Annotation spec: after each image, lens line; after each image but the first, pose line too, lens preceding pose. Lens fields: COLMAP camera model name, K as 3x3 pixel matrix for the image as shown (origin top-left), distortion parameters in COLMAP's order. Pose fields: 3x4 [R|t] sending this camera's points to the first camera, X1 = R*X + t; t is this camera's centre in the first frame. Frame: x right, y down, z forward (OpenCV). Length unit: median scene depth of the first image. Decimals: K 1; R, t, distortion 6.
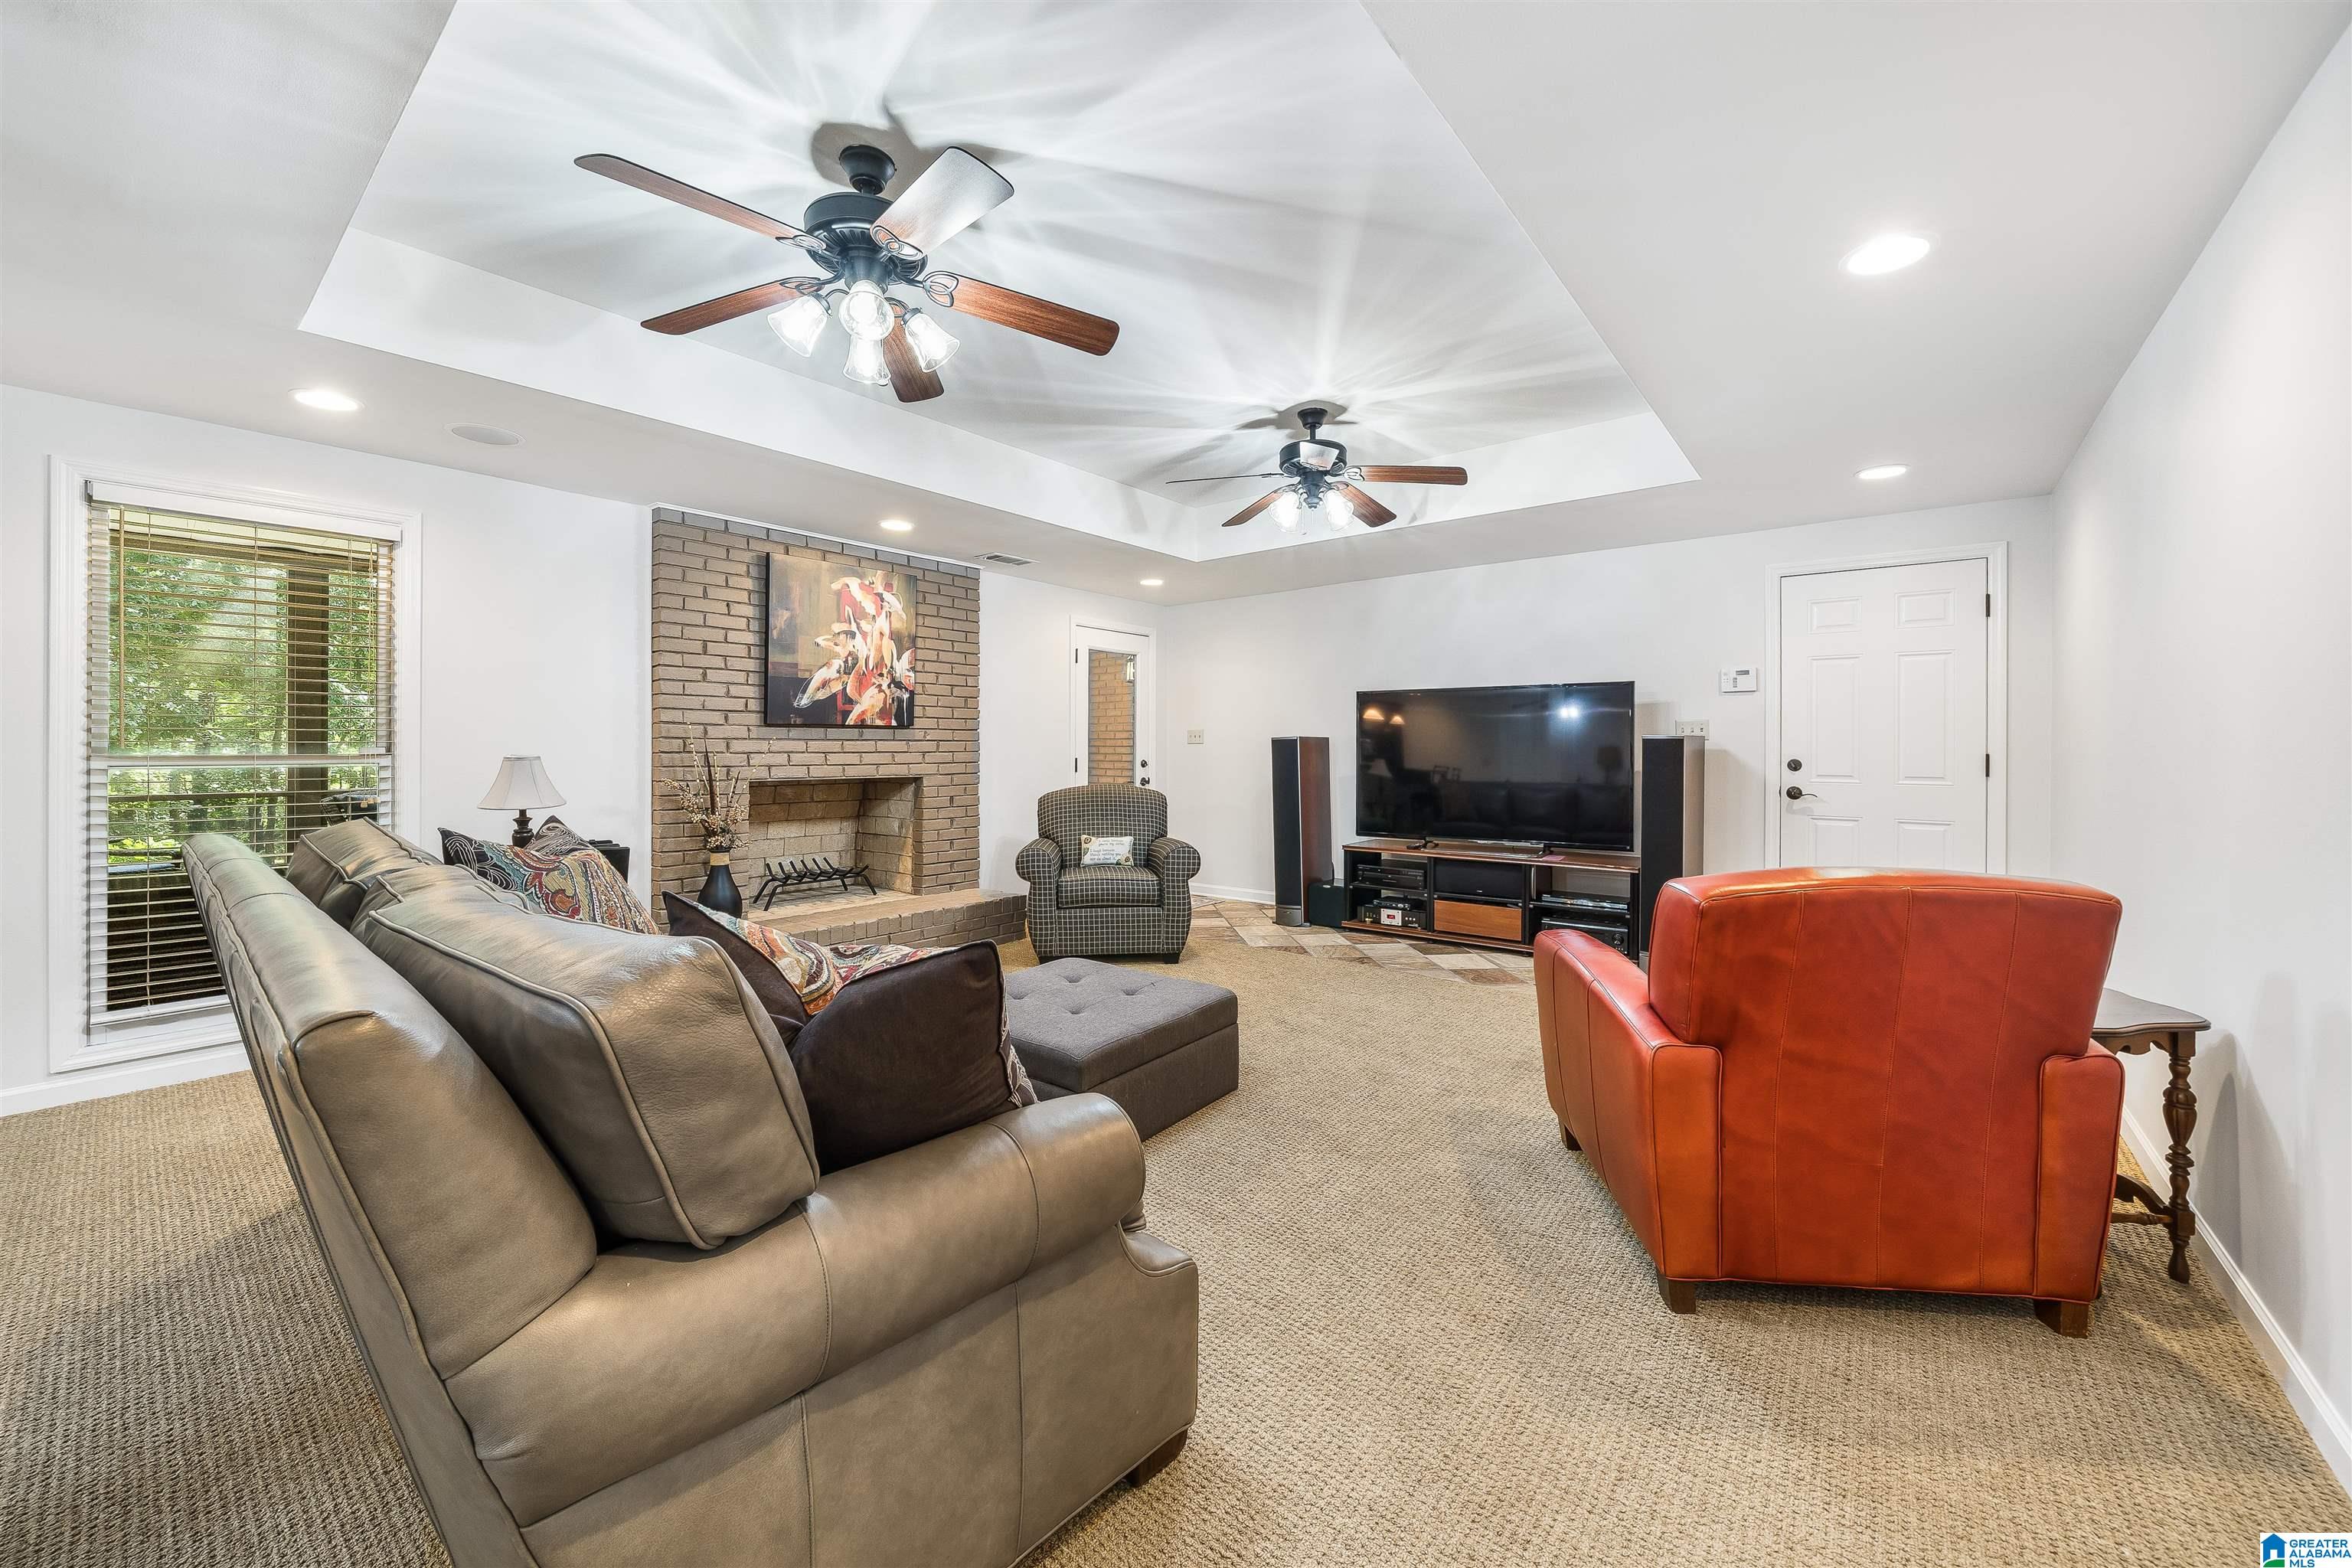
lens RADIAL K [[873.2, 0, 1179.1], [0, 873.2, 757.9], [0, 0, 1]] dist [0.000054, -0.000014]
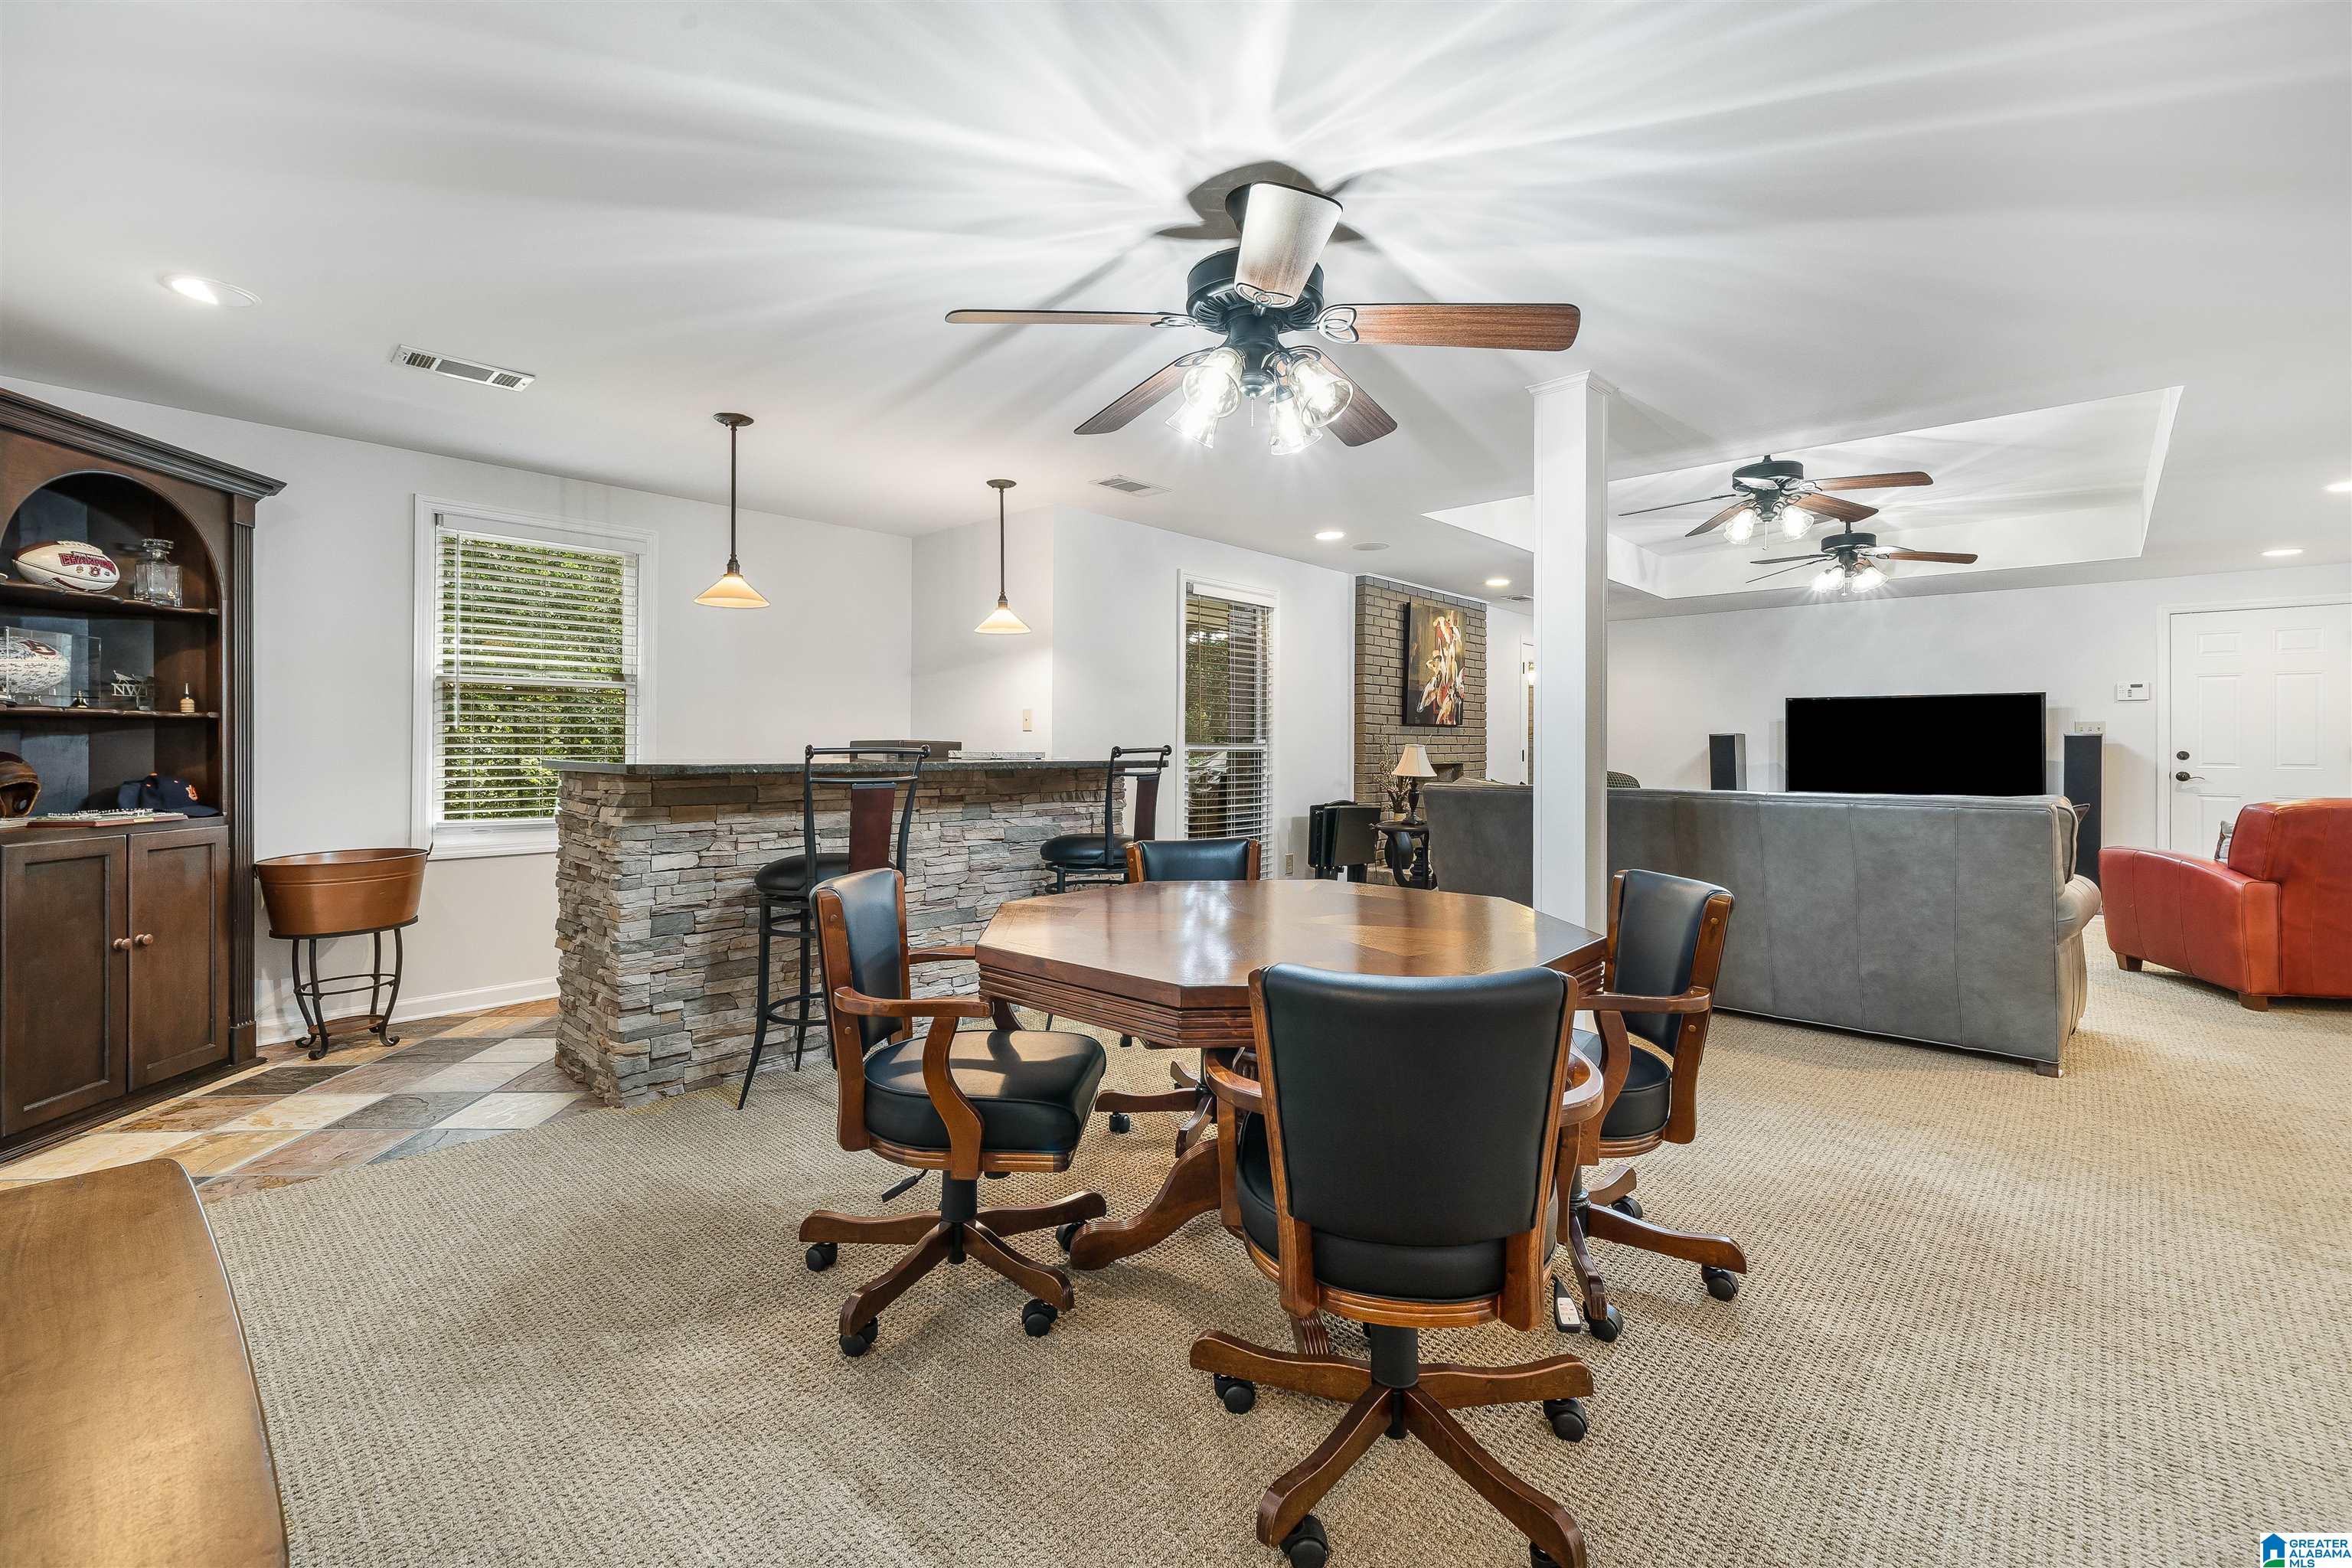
lens RADIAL K [[975.6, 0, 1173.0], [0, 975.6, 766.0], [0, 0, 1]] dist [0.001353, 0.000268]
pose [[0.997955, 0.004260, -0.063779, -0.743529], [-0.003823, 0.999968, 0.006972, 0.019501], [0.063807, -0.006714, 0.997940, -0.592499]]
